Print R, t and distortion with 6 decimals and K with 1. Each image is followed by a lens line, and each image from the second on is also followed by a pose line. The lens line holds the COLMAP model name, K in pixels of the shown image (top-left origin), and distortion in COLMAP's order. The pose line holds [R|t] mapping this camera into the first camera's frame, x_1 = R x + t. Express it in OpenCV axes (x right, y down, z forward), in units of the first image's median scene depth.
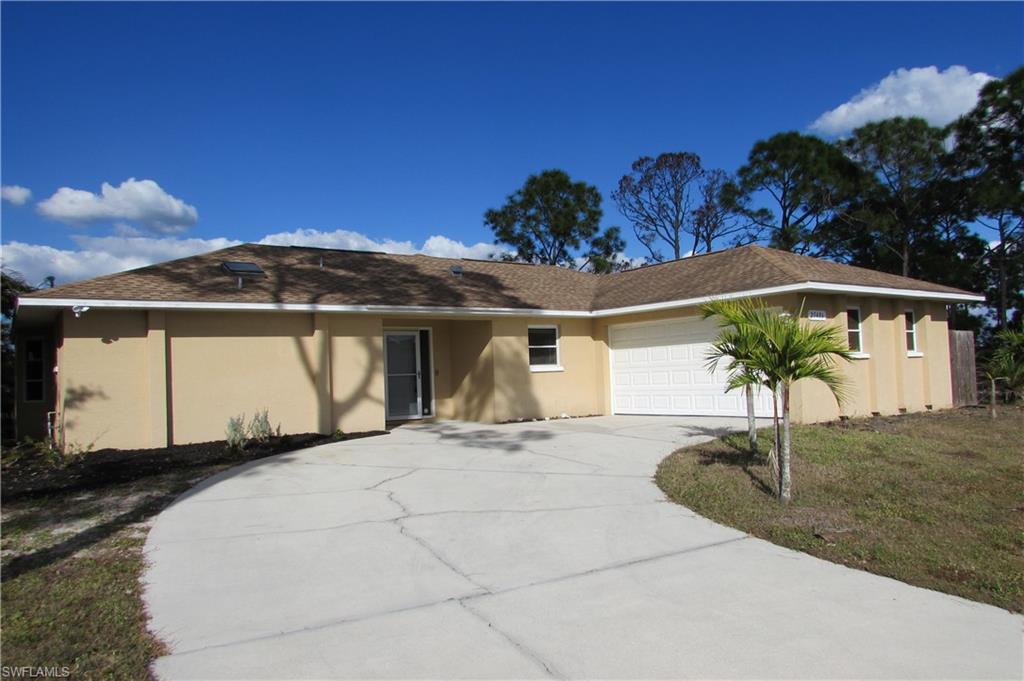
lens RADIAL K [[724.7, 0, 515.7], [0, 724.7, 343.7], [0, 0, 1]] dist [-0.036225, 0.017029]
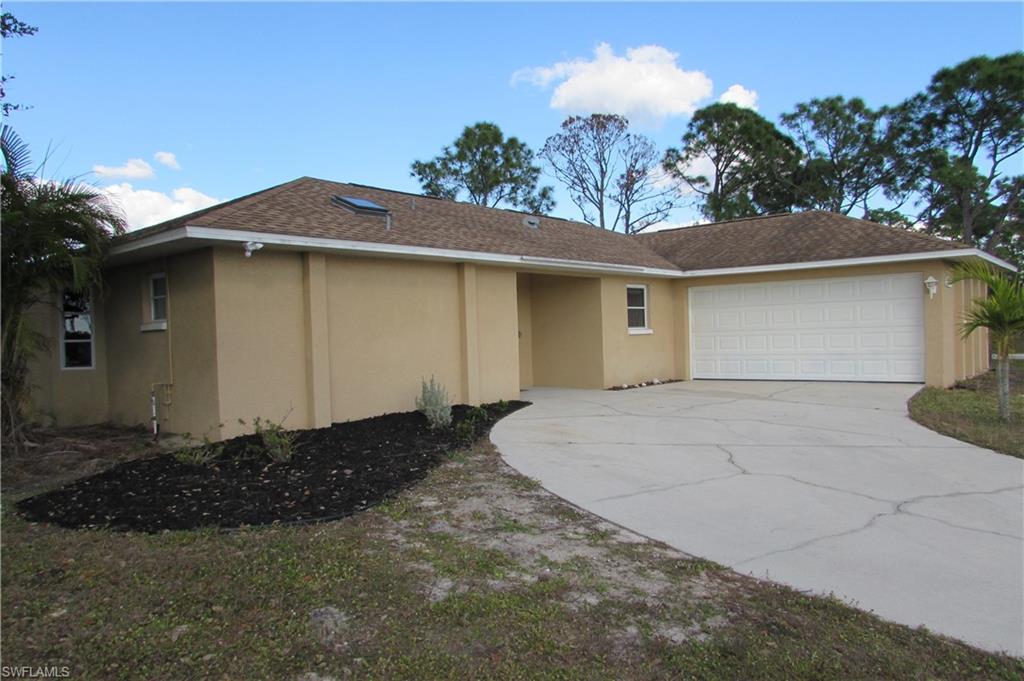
lens RADIAL K [[724.7, 0, 512.4], [0, 724.7, 336.0], [0, 0, 1]] dist [-0.036225, 0.017029]
pose [[0.973133, 0.007911, 0.230106, -0.329681], [-0.017856, 0.998993, 0.041169, 0.004825], [-0.229549, -0.044172, 0.972294, 0.122075]]
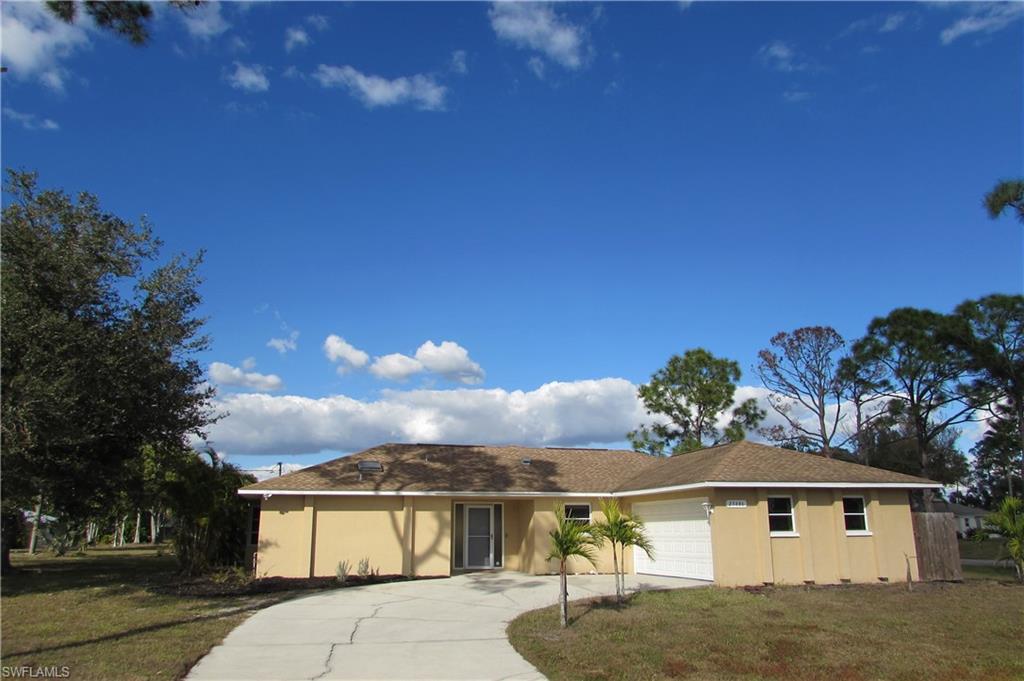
lens RADIAL K [[724.7, 0, 510.1], [0, 724.7, 343.7], [0, 0, 1]] dist [-0.036225, 0.017029]
pose [[0.944012, -0.051473, -0.325872, 0.369655], [-0.015763, 0.979588, -0.200395, -0.043547], [0.329535, 0.194312, 0.923932, -0.349933]]
